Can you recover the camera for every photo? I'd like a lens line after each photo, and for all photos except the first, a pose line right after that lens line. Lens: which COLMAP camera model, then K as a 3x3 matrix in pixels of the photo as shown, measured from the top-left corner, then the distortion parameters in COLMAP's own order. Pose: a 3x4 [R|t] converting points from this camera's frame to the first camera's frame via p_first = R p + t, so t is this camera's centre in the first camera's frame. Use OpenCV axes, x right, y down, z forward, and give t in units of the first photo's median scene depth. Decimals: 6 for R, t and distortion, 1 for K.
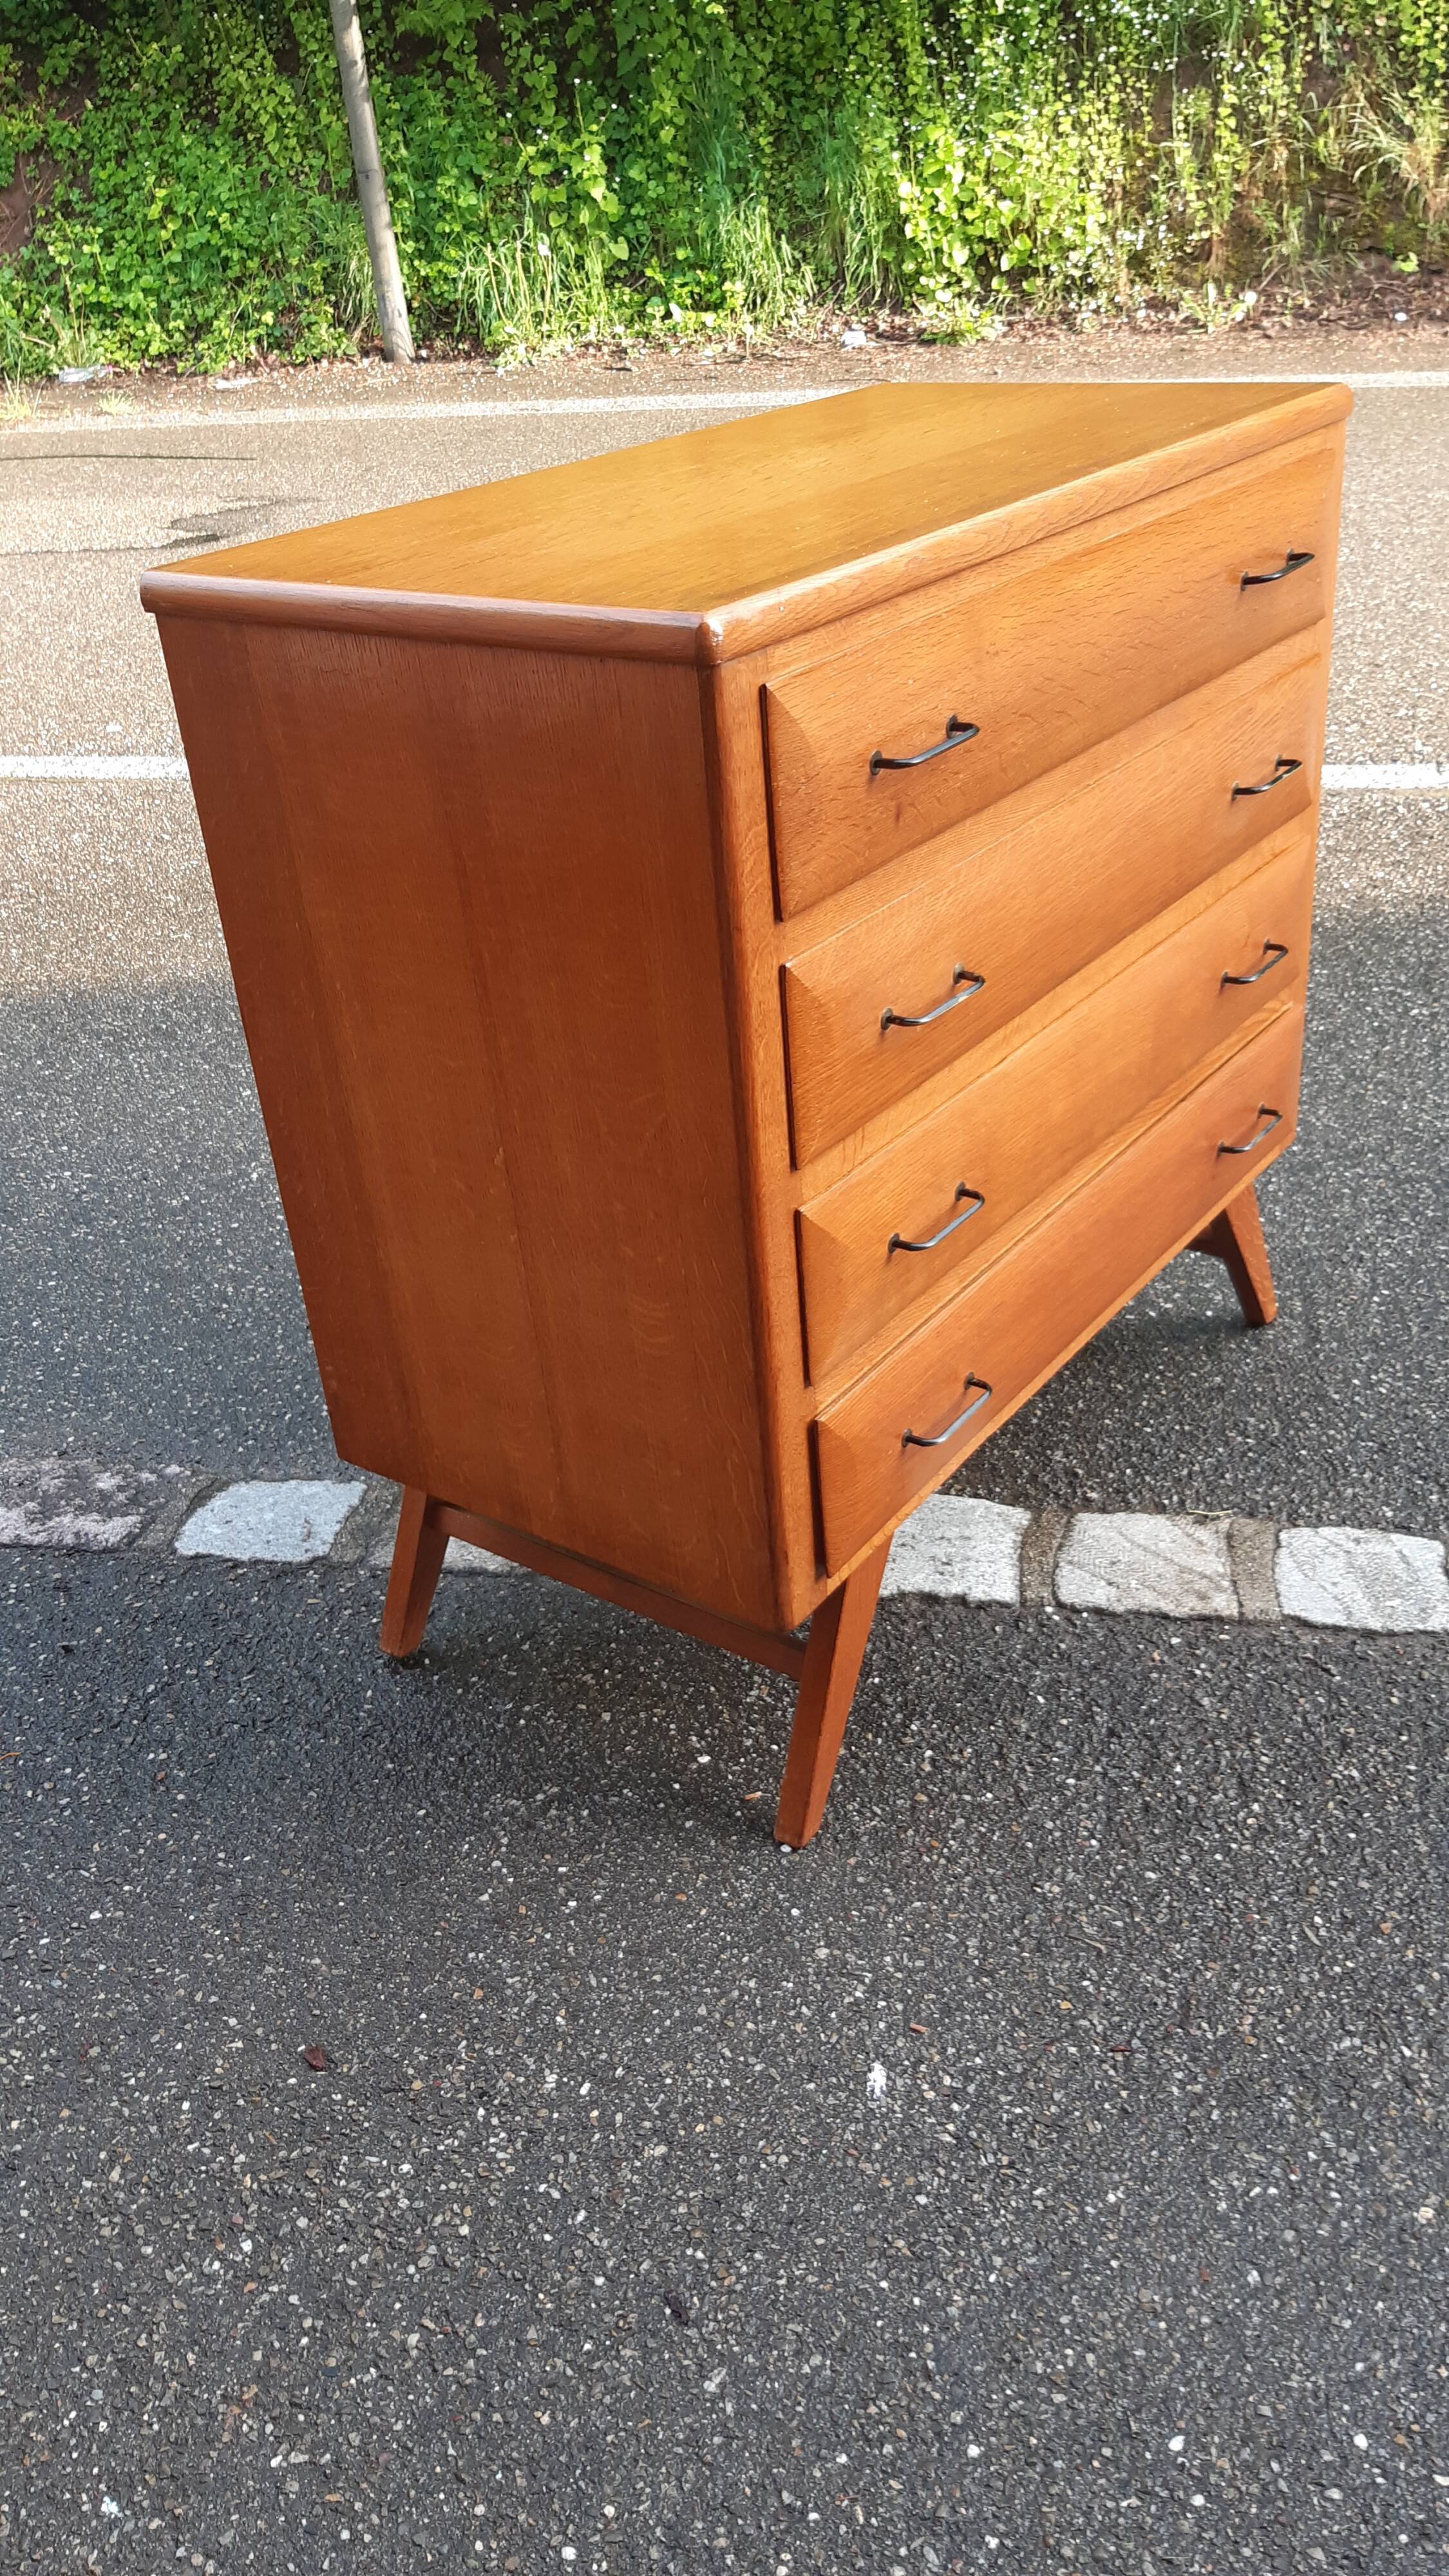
lens RADIAL K [[2001.2, 0, 729.0], [0, 2001.2, 1298.9], [0, 0, 1]] dist [0.052990, -0.111028]
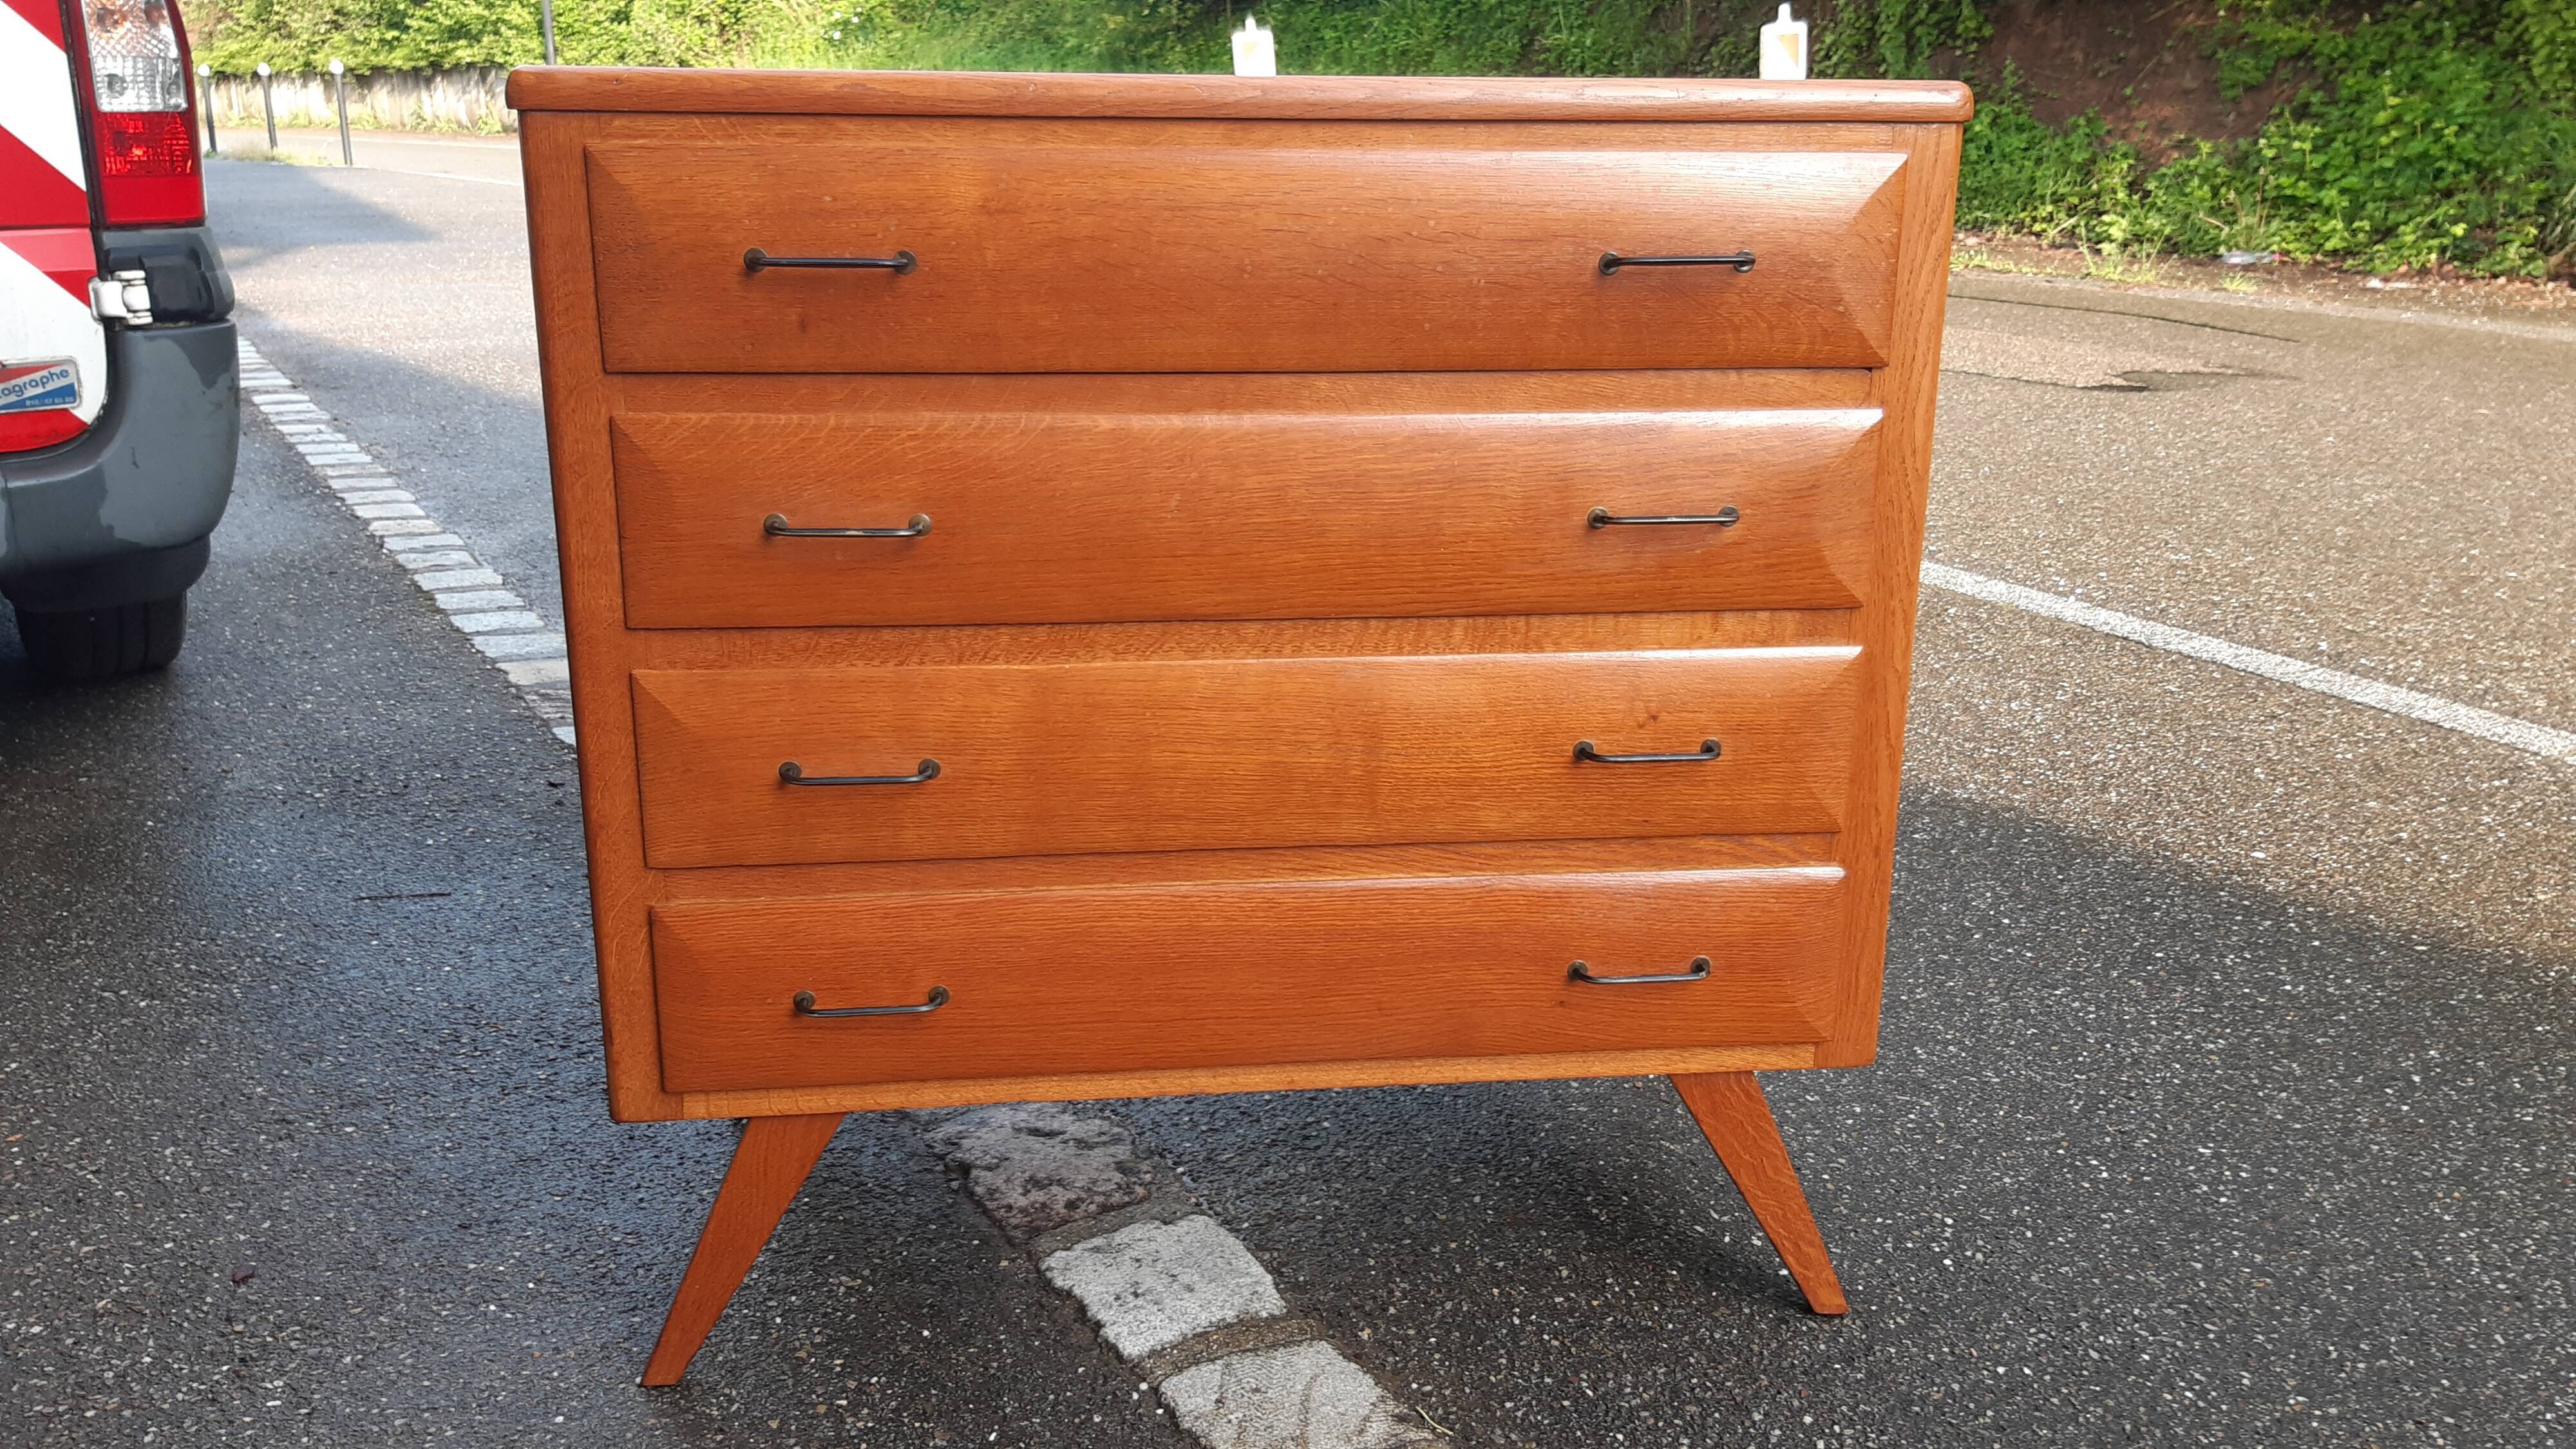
lens RADIAL K [[2001.2, 0, 1281.9], [0, 2001.2, 687.0], [0, 0, 1]] dist [0.052990, -0.111028]
pose [[0.667956, 0.275253, -0.691426, 0.126756], [-0.423180, 0.904739, -0.048643, -0.016648], [0.612171, 0.325089, 0.720808, 0.061875]]
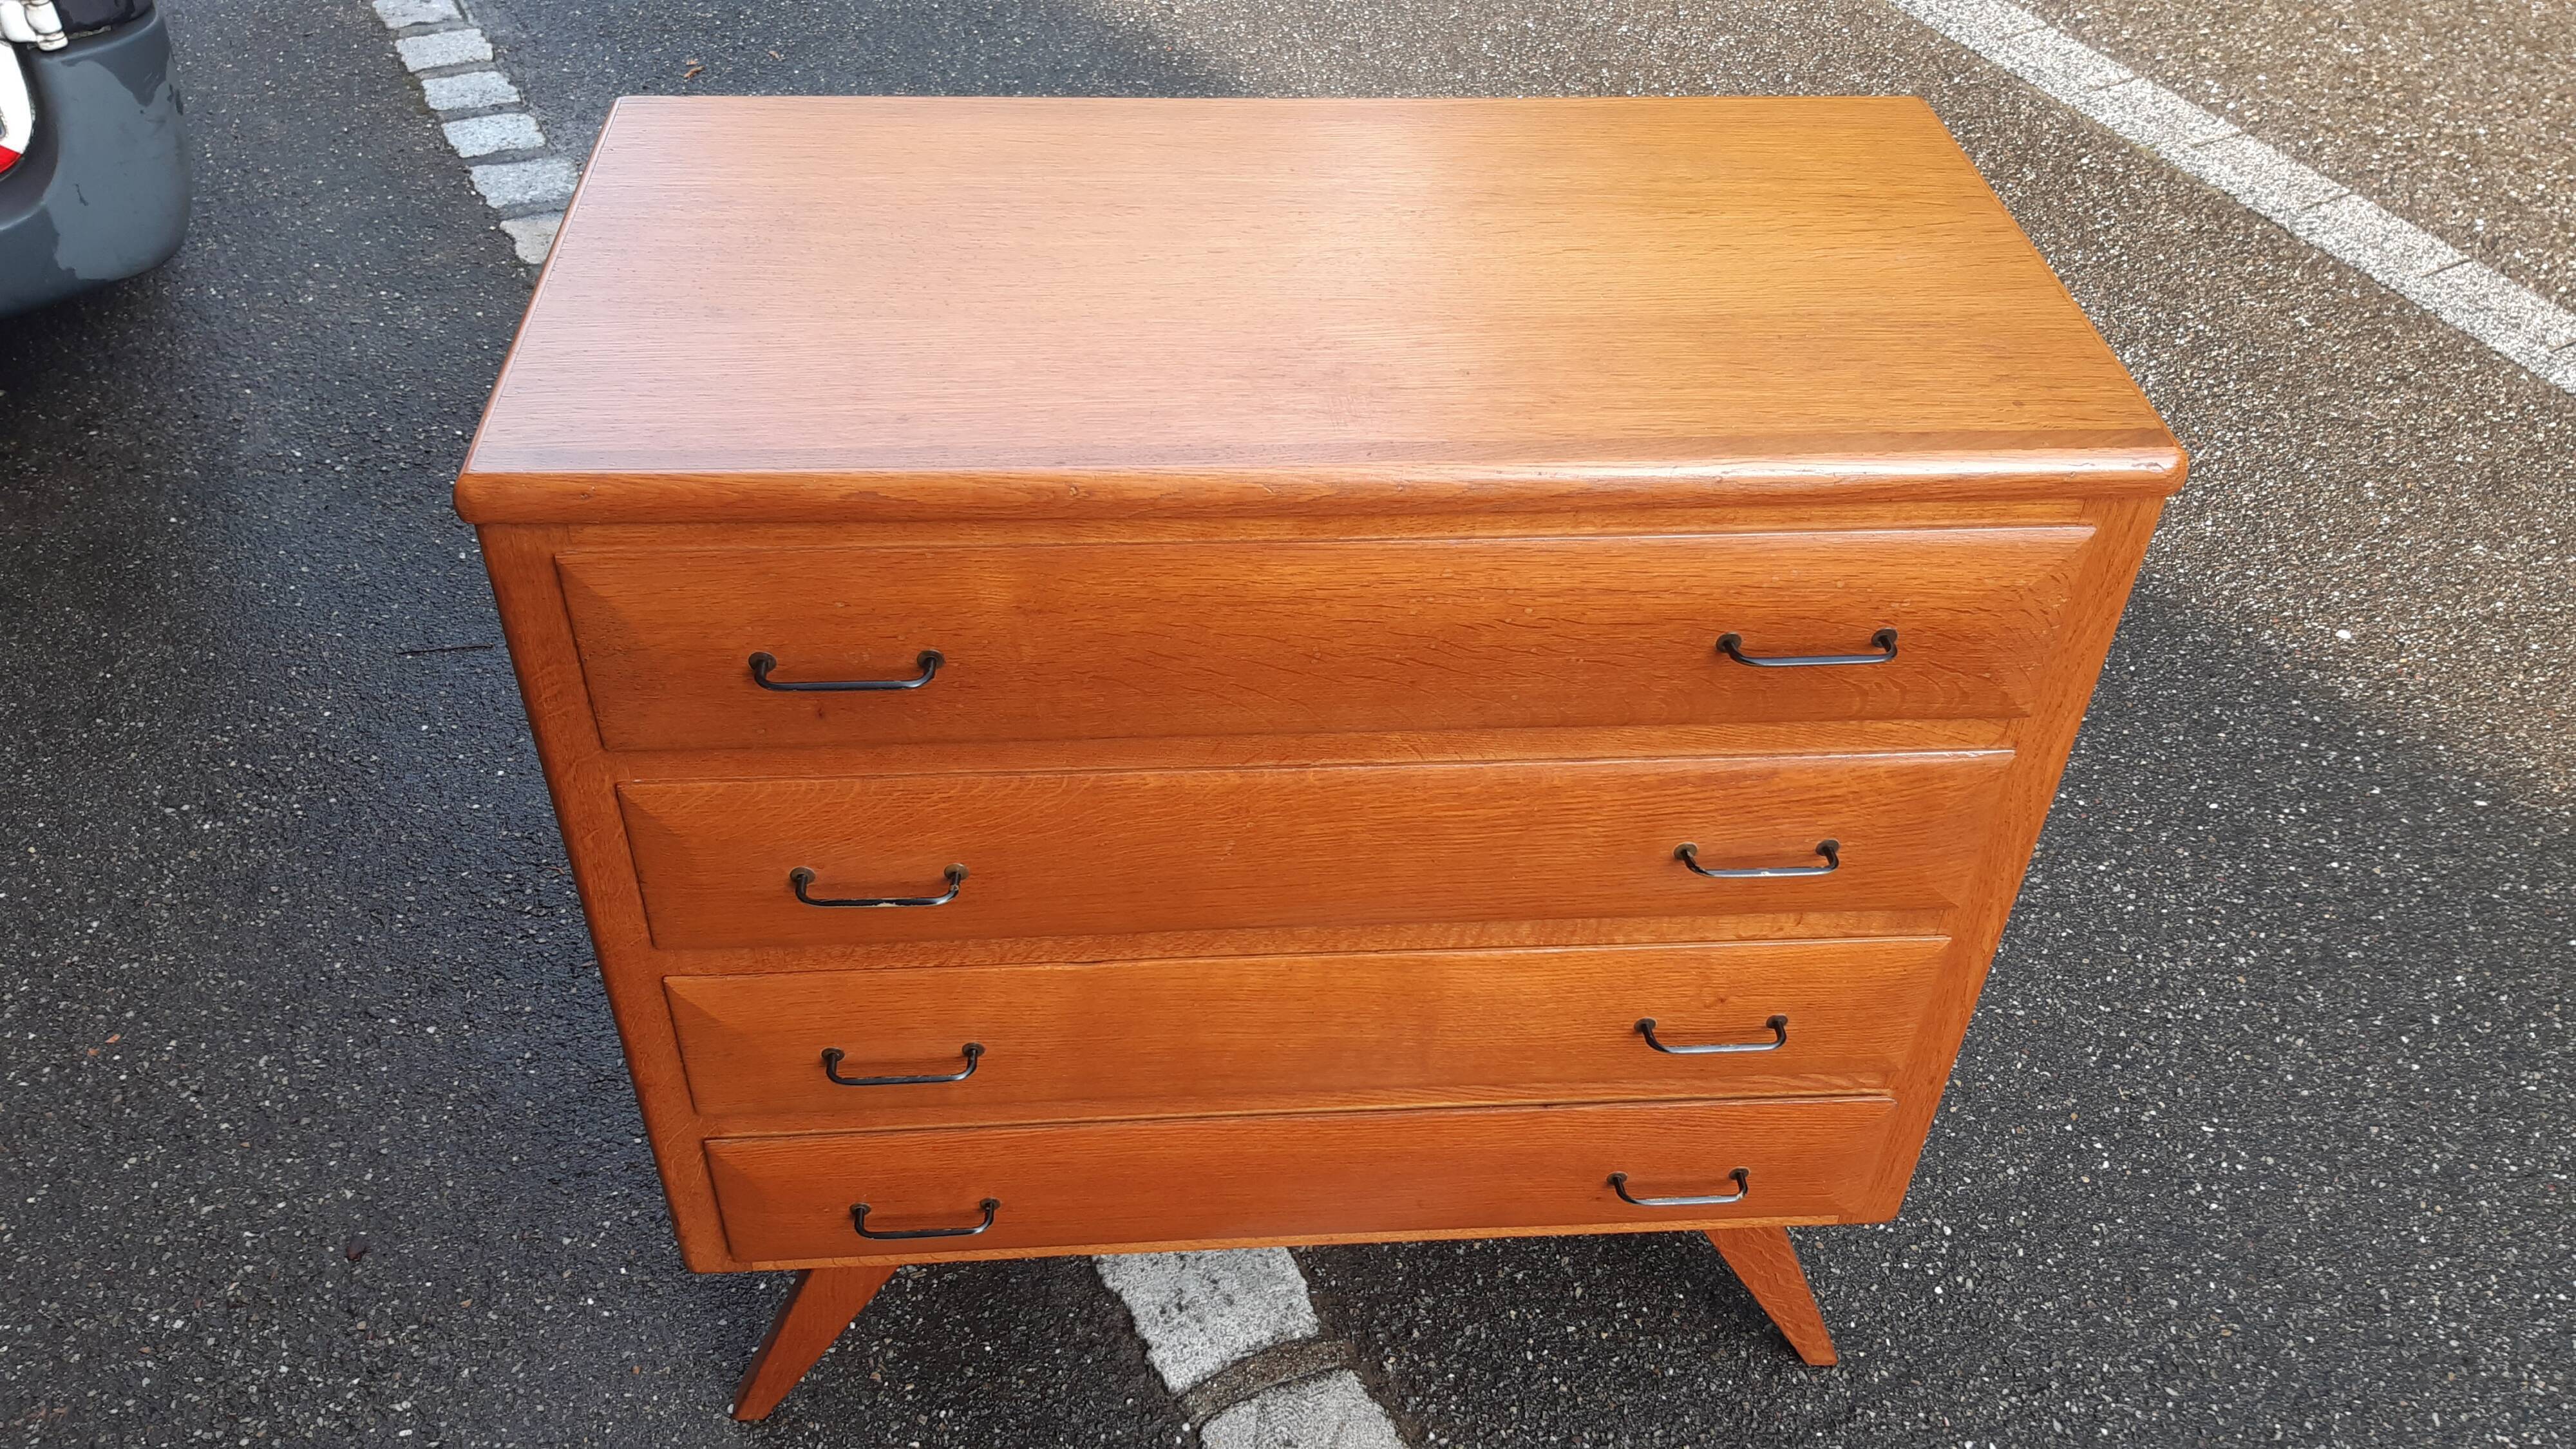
lens RADIAL K [[2001.2, 0, 1281.8], [0, 2001.2, 686.2], [0, 0, 1]] dist [0.052990, -0.111028]
pose [[0.639329, 0.563179, -0.523534, 0.087300], [-0.451131, 0.826086, 0.337731, -0.083221], [0.622688, 0.020261, 0.782208, 0.054672]]
